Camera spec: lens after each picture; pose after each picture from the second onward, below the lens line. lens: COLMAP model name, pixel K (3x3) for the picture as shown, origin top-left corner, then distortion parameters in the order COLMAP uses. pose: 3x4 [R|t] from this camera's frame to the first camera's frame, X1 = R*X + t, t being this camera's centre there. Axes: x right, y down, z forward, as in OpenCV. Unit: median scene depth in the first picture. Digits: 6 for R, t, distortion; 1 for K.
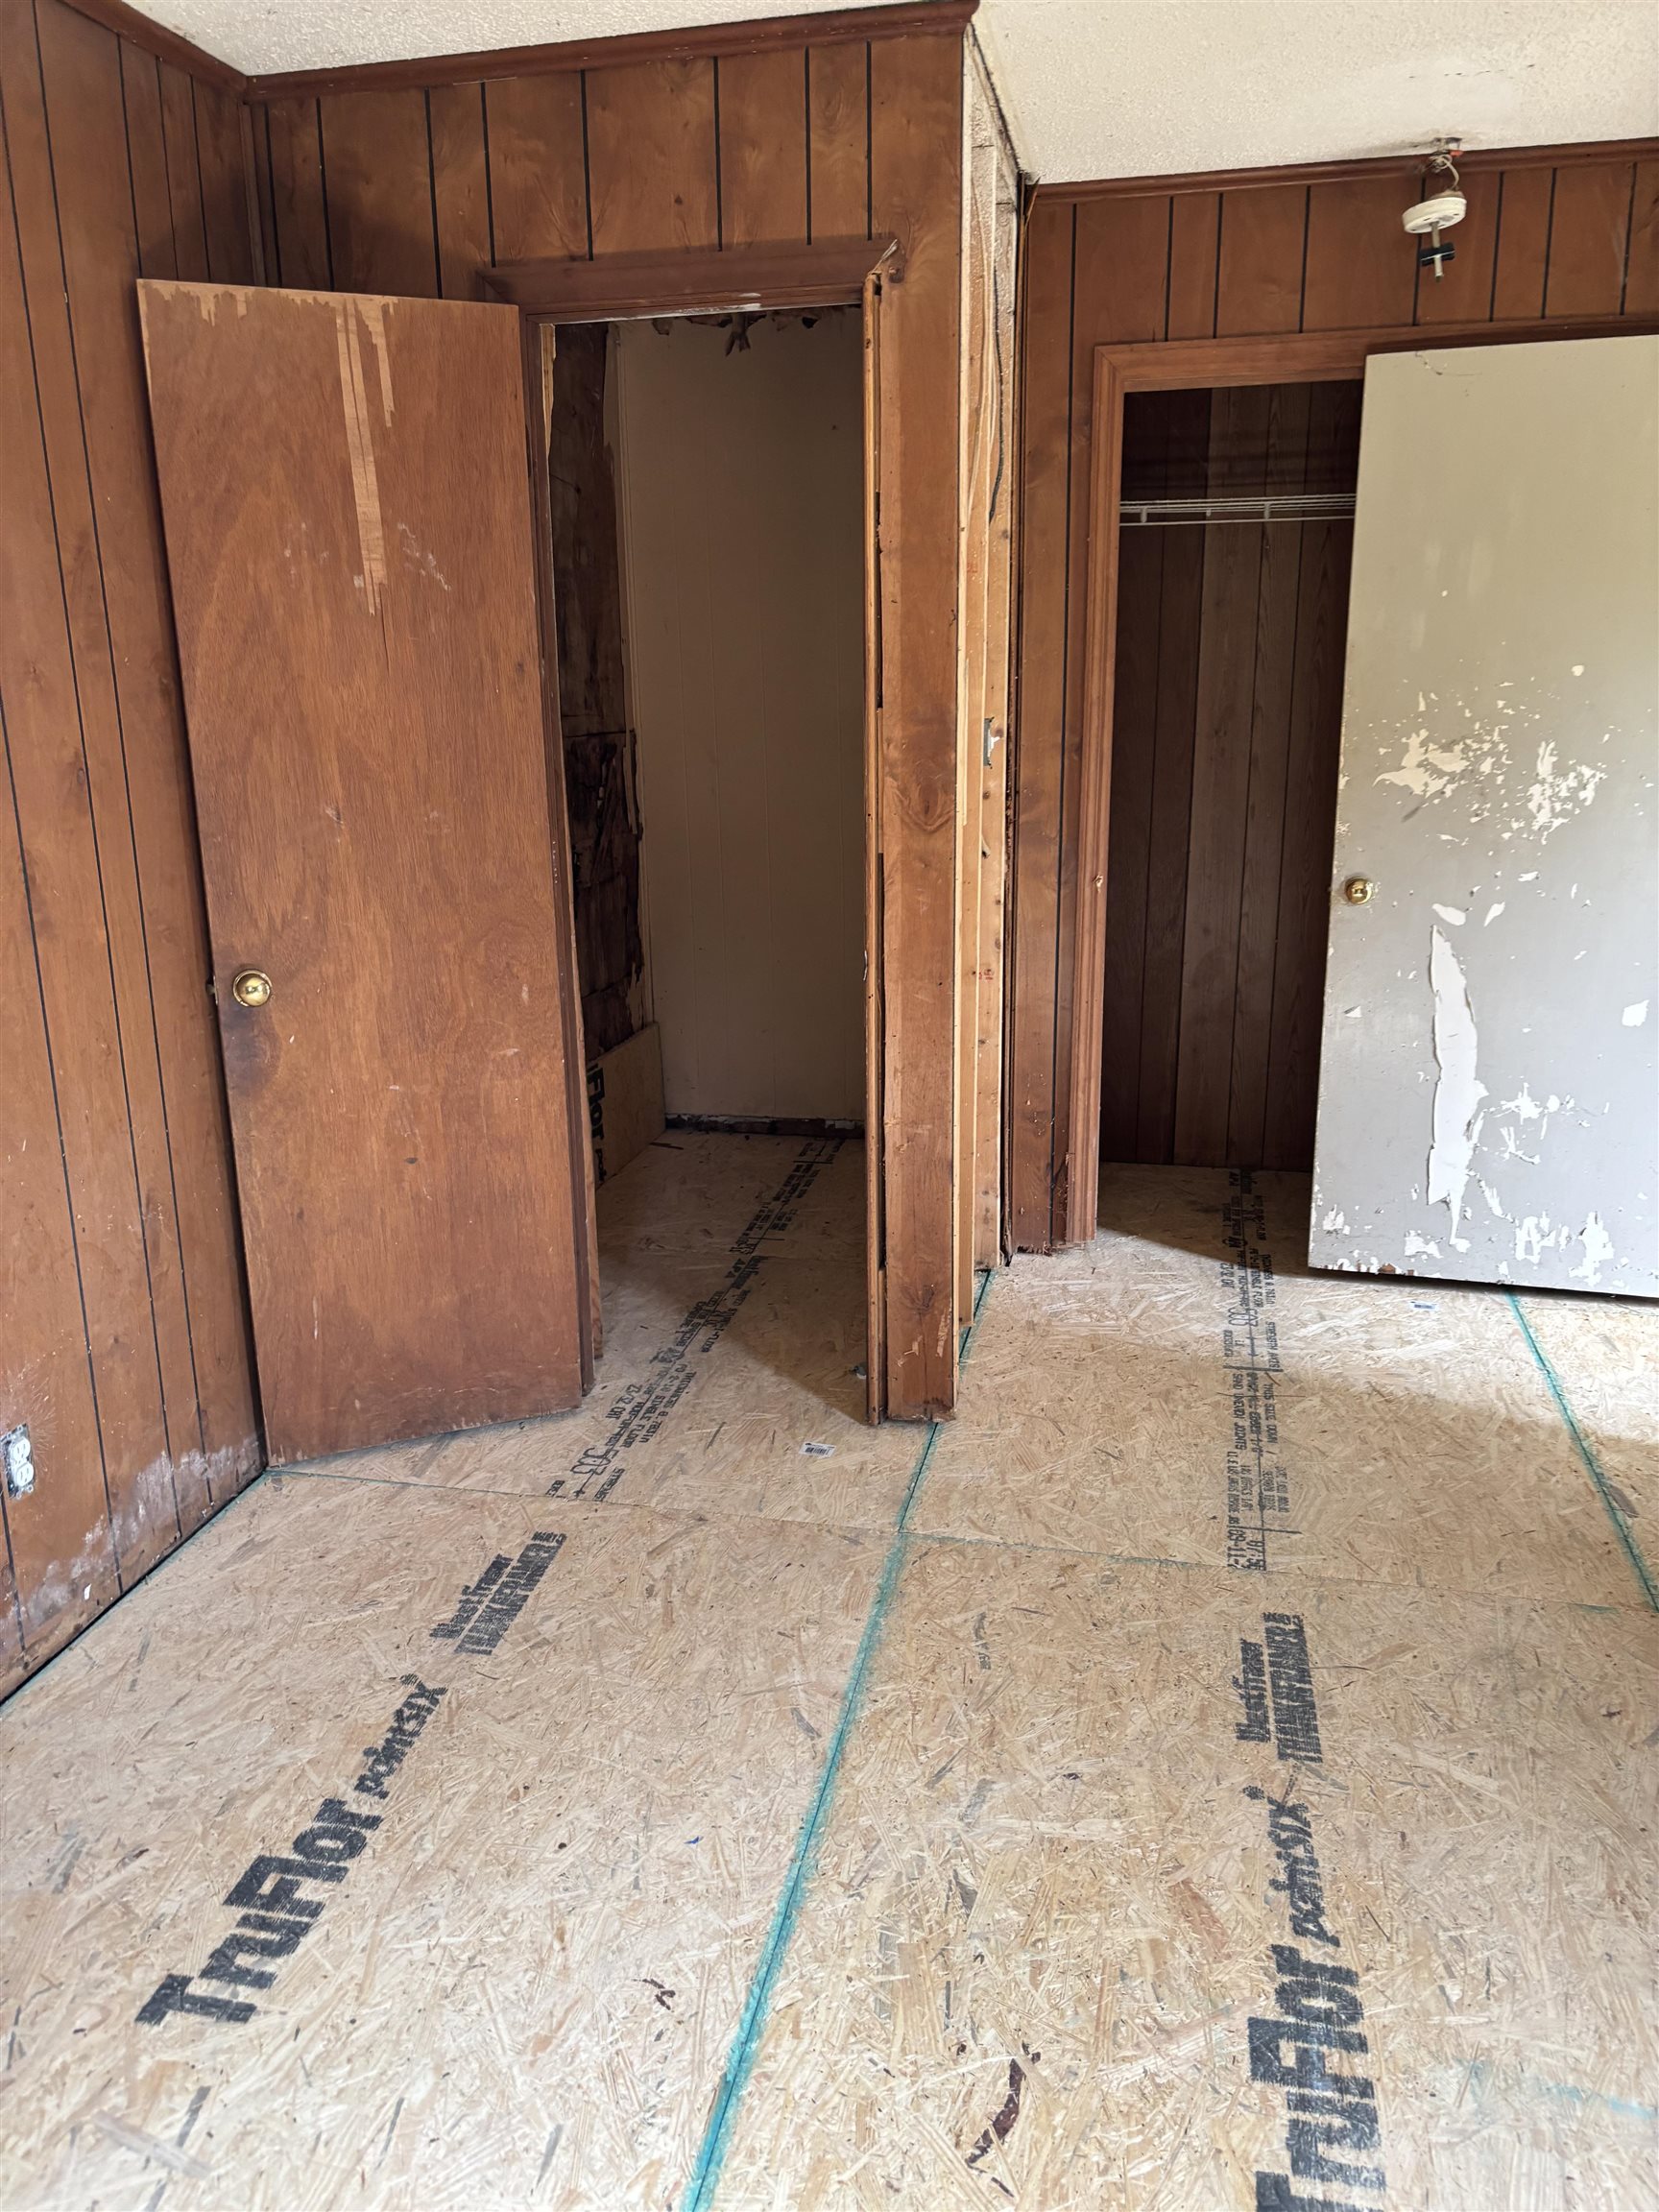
lens RADIAL K [[1653.0, 0, 817.4], [0, 1653.0, 1100.4], [0, 0, 1]] dist [0.075627, -0.087783]
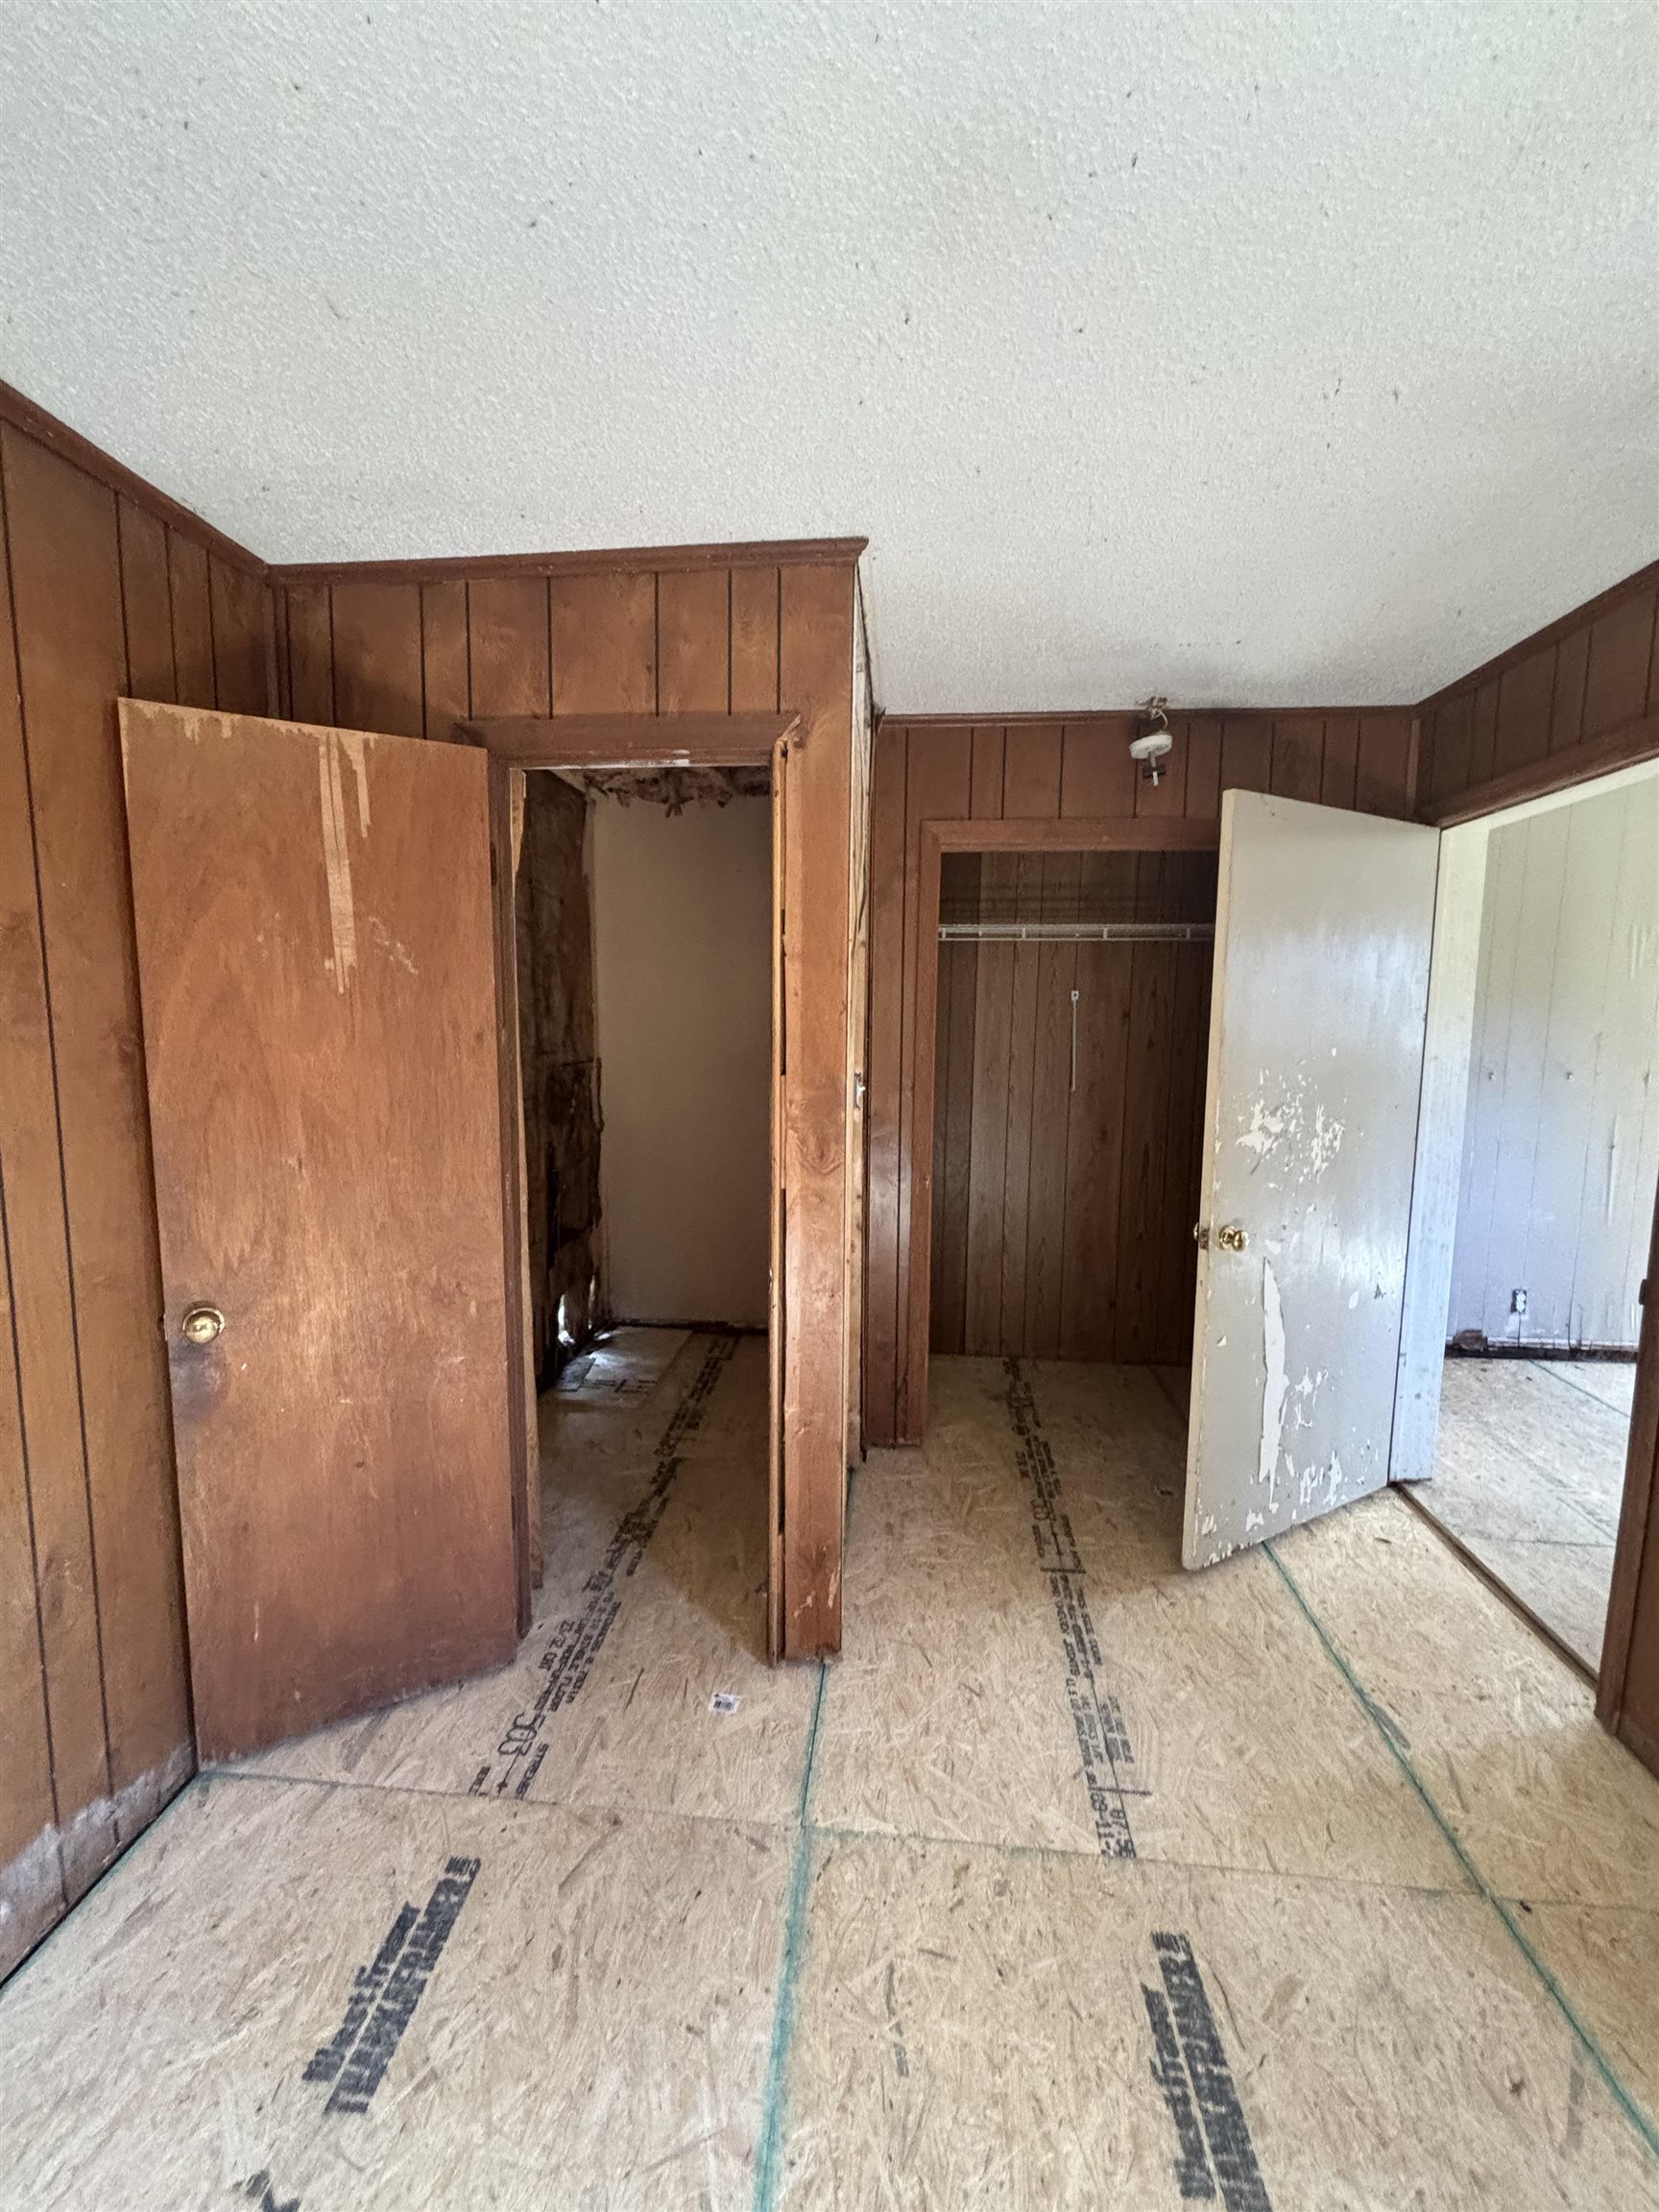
lens RADIAL K [[888.4, 0, 829.2], [0, 888.4, 1103.6], [0, 0, 1]] dist [0.009675, -0.000473]
pose [[0.991899, 0.010527, 0.126595, -0.011774], [0.007722, 0.989721, -0.142806, -0.122975], [-0.126797, 0.142627, 0.981621, 0.361041]]
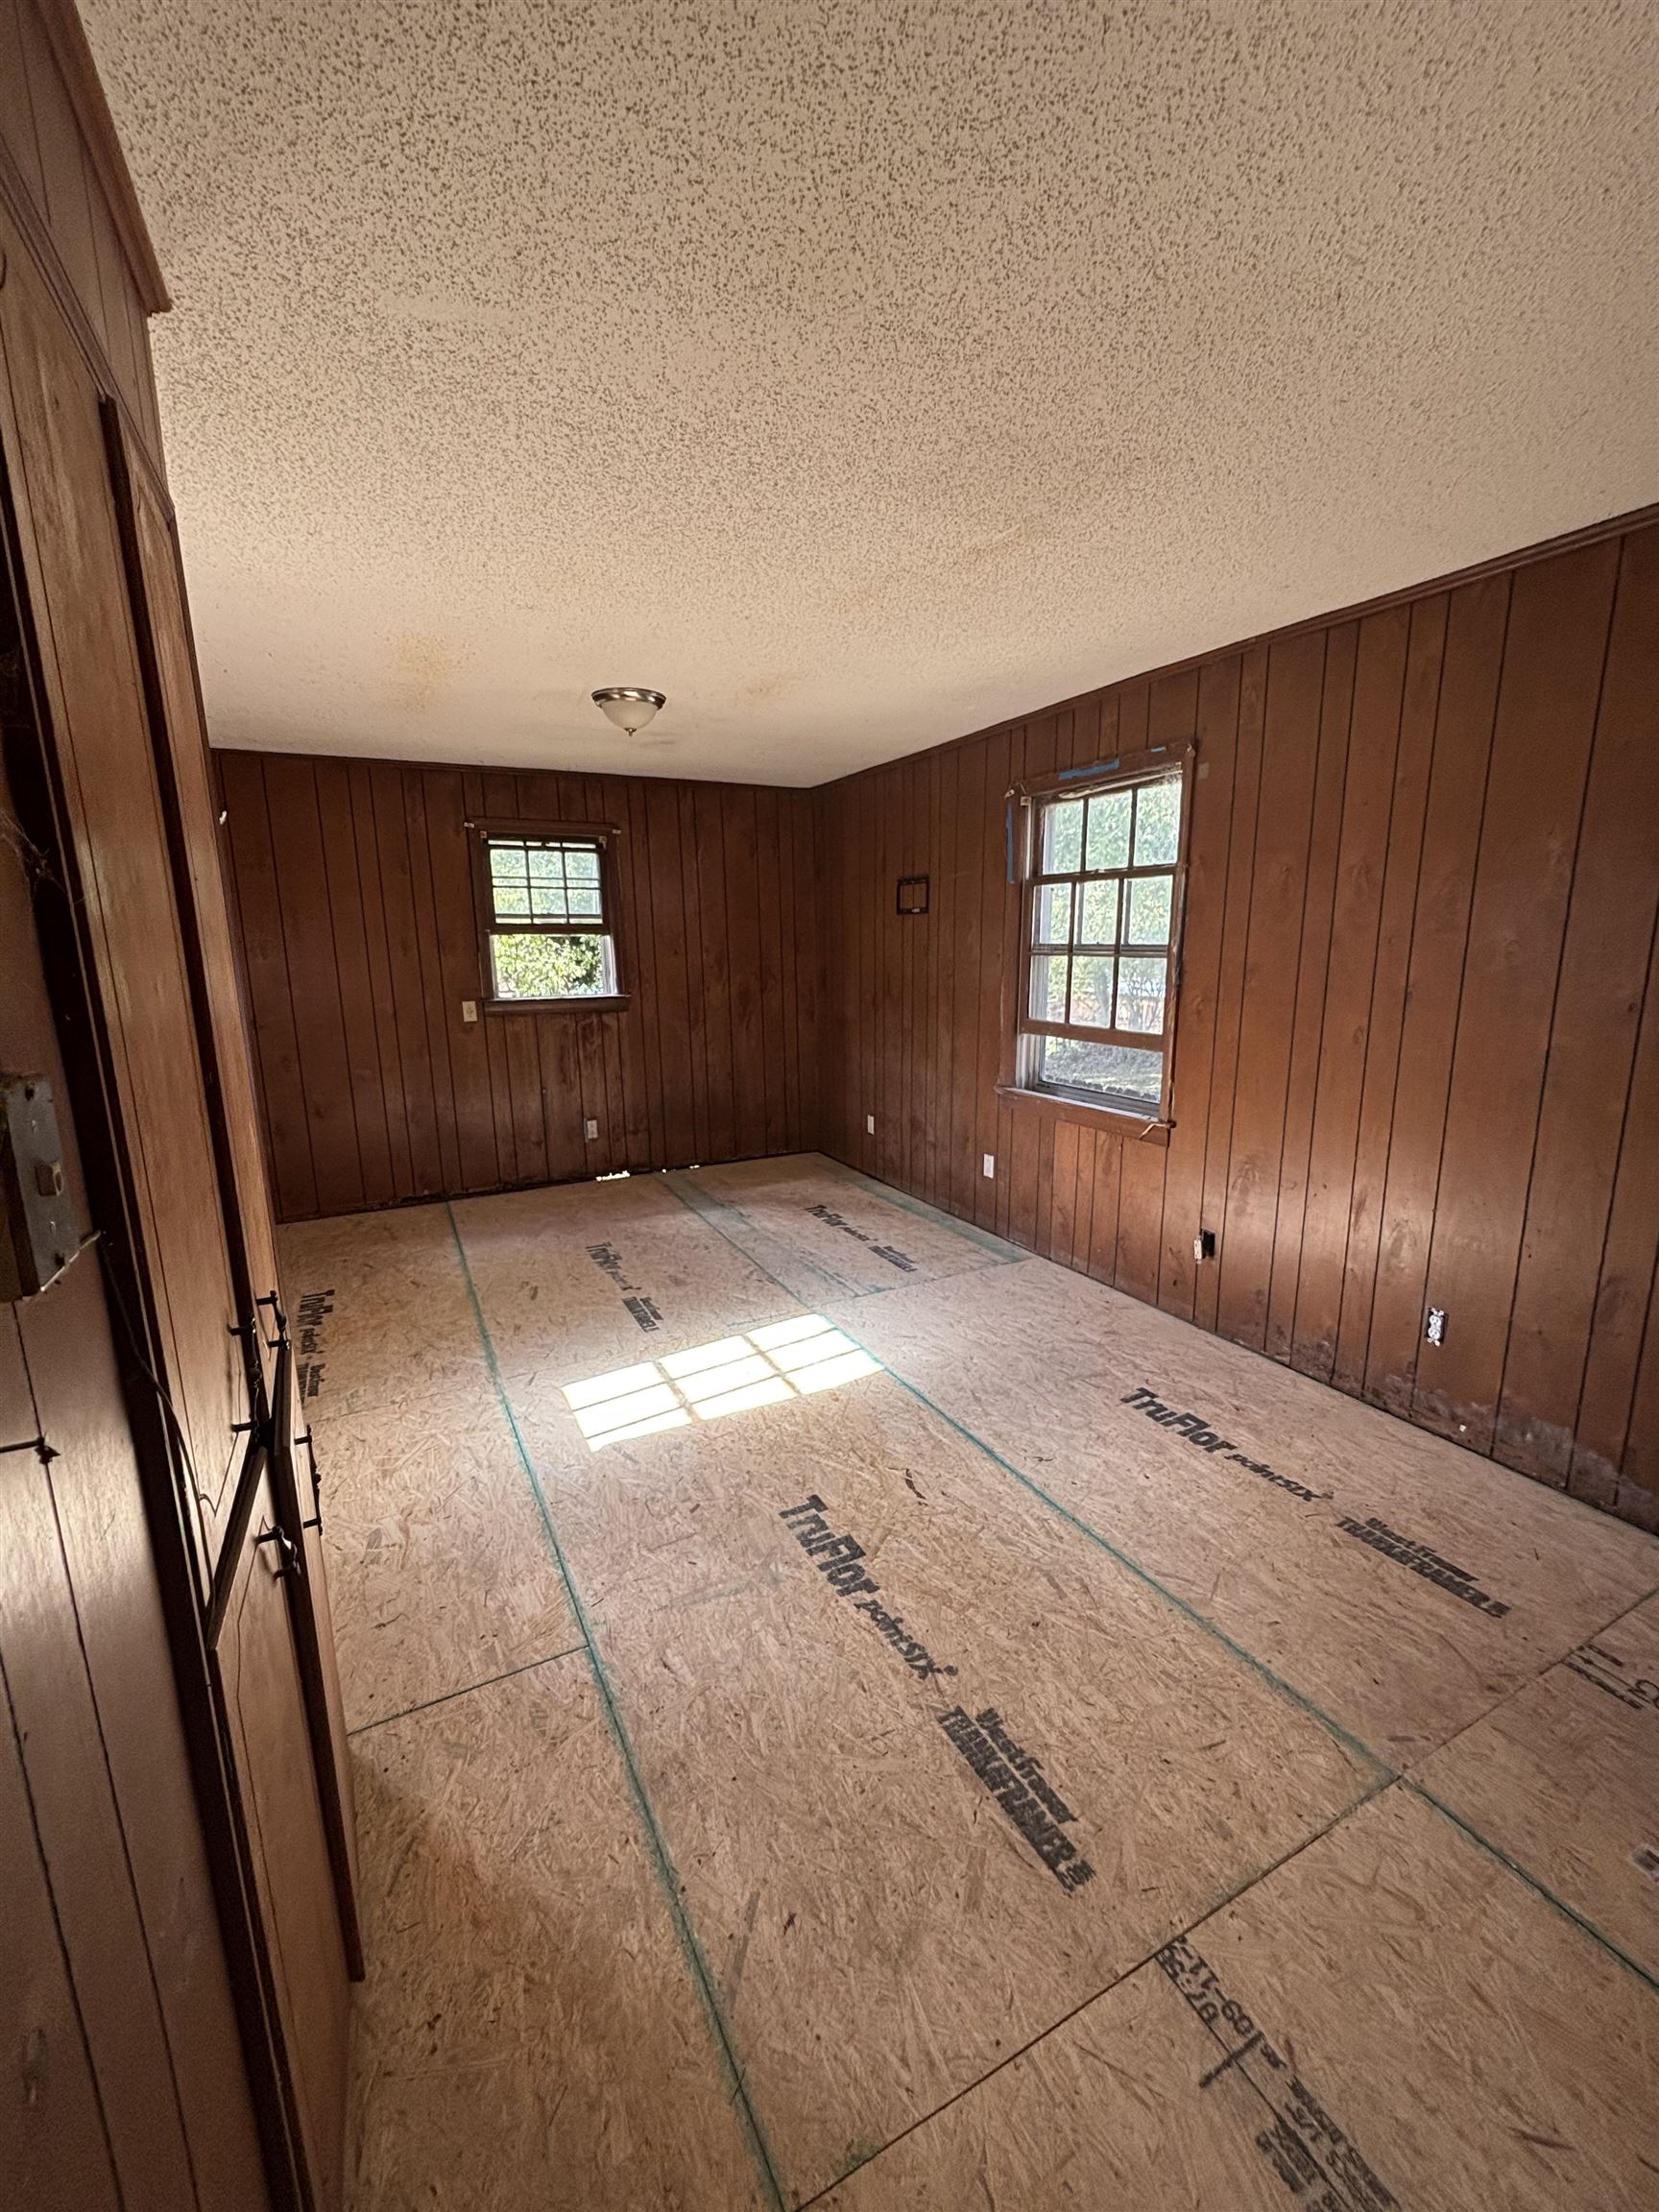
lens RADIAL K [[888.4, 0, 829.2], [0, 888.4, 1103.6], [0, 0, 1]] dist [0.009675, -0.000473]
pose [[-0.768631, 0.143471, -0.623396, 0.612971], [-0.137151, 0.914902, 0.379663, -0.288603], [0.624817, 0.377320, -0.683545, 1.004953]]
